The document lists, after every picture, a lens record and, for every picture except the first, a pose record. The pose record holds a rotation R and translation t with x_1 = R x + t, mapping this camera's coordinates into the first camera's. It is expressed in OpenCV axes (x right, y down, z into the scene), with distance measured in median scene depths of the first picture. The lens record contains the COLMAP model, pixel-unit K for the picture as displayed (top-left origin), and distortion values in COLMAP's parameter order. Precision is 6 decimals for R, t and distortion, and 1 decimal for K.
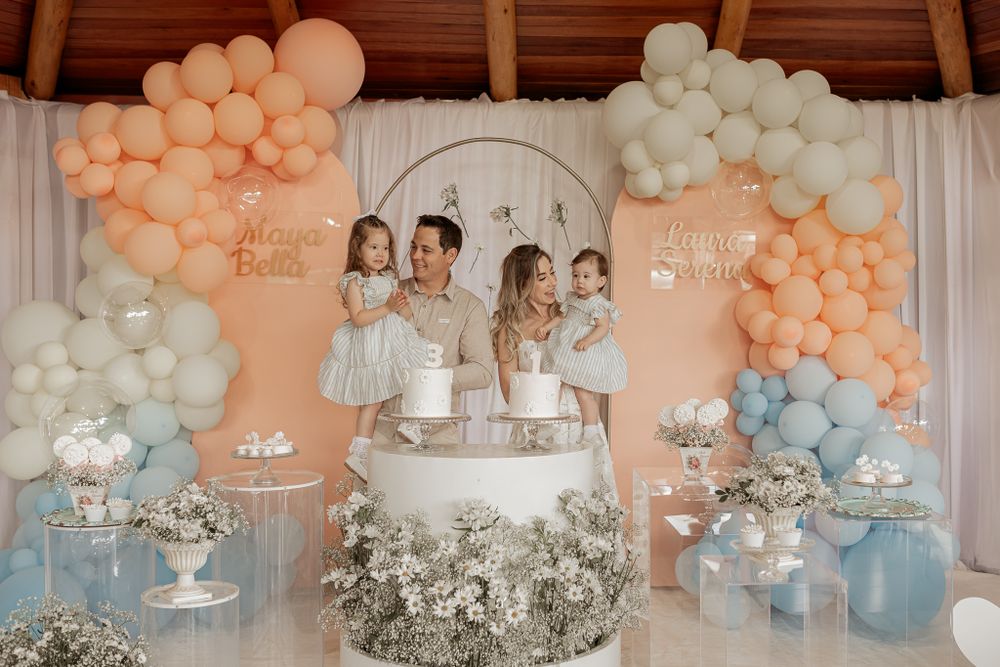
lens RADIAL K [[926.1, 0, 500.0], [0, 926.1, 333.5], [0, 0, 1]] dist [-0.001770, 0.022655]
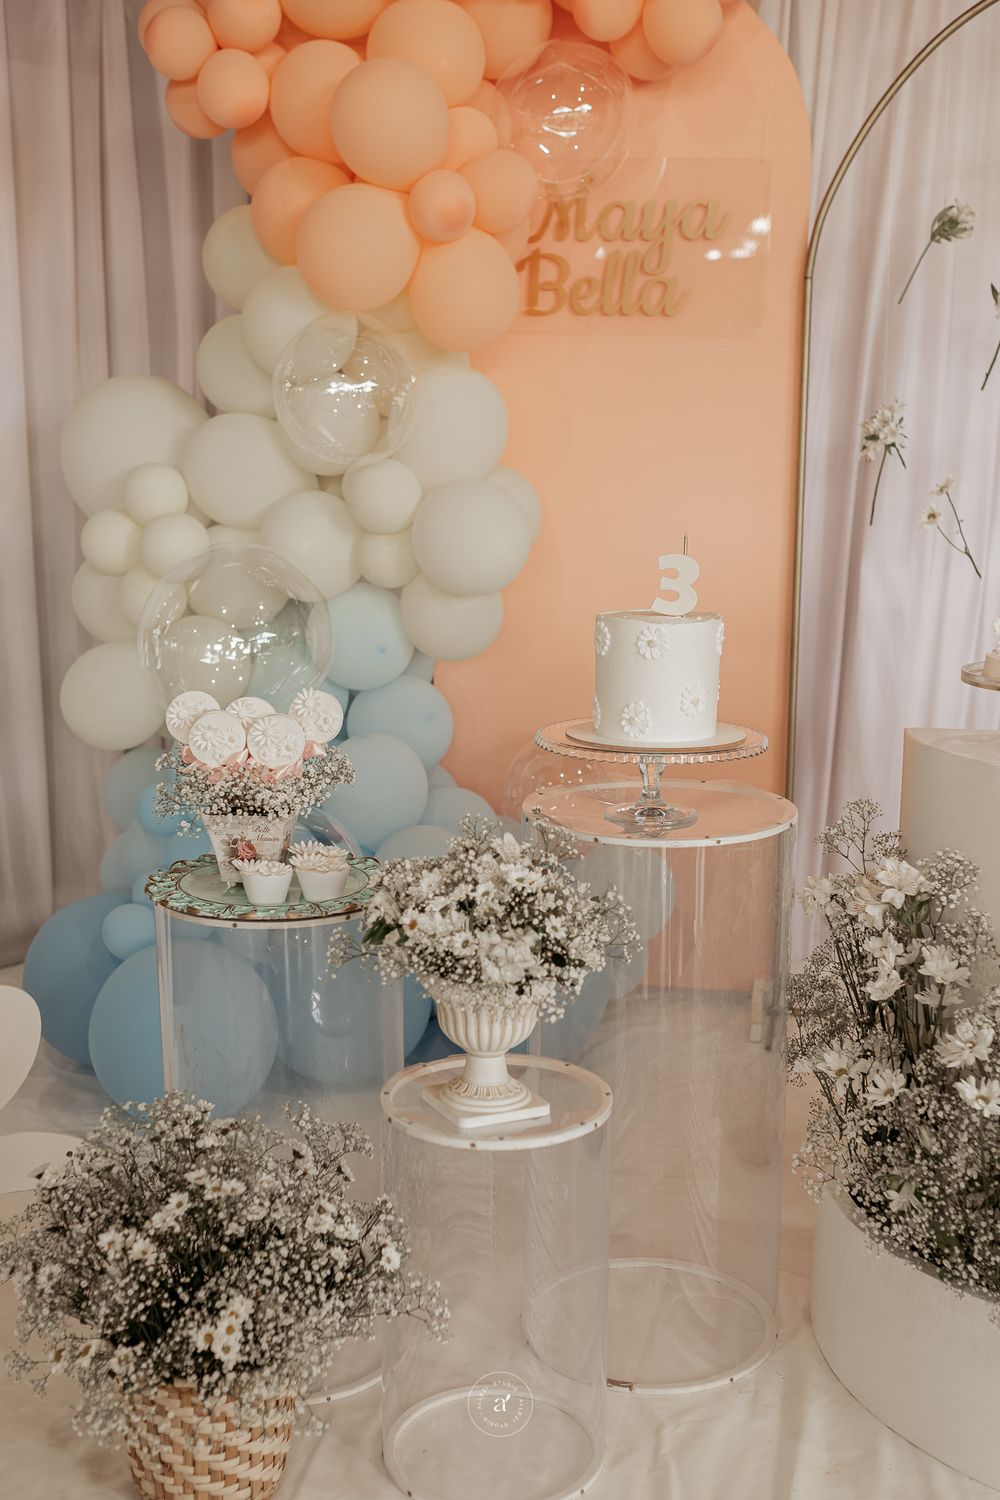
lens RADIAL K [[1517.7, 0, 500.0], [0, 1517.7, 750.0], [0, 0, 1]] dist [0.004686, -0.000715]
pose [[0.973188, 0.043827, -0.225795, -0.173994], [-0.000421, 0.982017, 0.188795, 0.007719], [0.230009, -0.183638, 0.955706, 0.364538]]
